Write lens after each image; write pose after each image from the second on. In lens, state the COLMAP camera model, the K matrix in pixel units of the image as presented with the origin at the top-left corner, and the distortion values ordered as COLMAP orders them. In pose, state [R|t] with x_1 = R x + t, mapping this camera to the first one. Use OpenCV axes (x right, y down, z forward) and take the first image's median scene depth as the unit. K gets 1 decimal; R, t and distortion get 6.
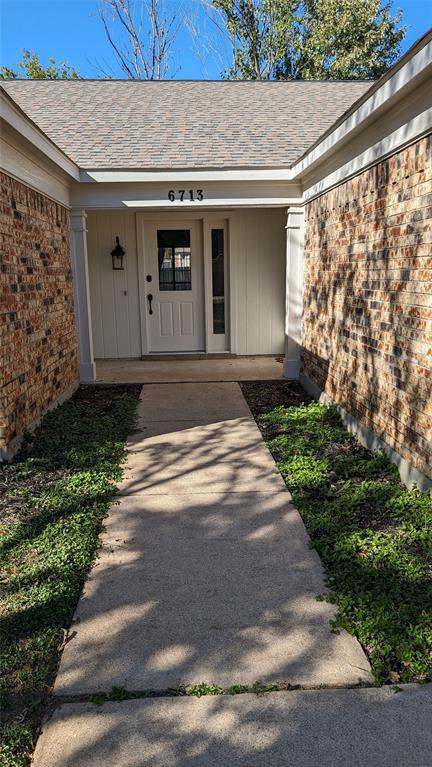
lens RADIAL K [[563.7, 0, 216.0], [0, 563.7, 383.5], [0, 0, 1]] dist [0.007000, -0.005226]
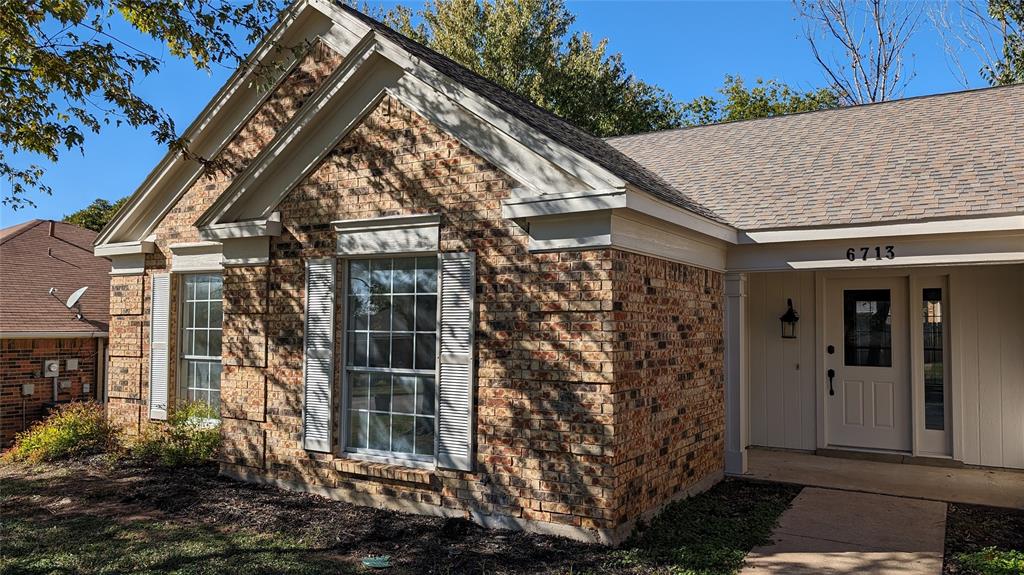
lens RADIAL K [[752.5, 0, 512.0], [0, 752.5, 287.5], [0, 0, 1]] dist [0.007000, -0.005226]
pose [[0.828521, -0.003769, -0.559945, 0.125956], [-0.128276, 0.972108, -0.196346, -0.009787], [0.545067, 0.234504, 0.804929, -0.132937]]
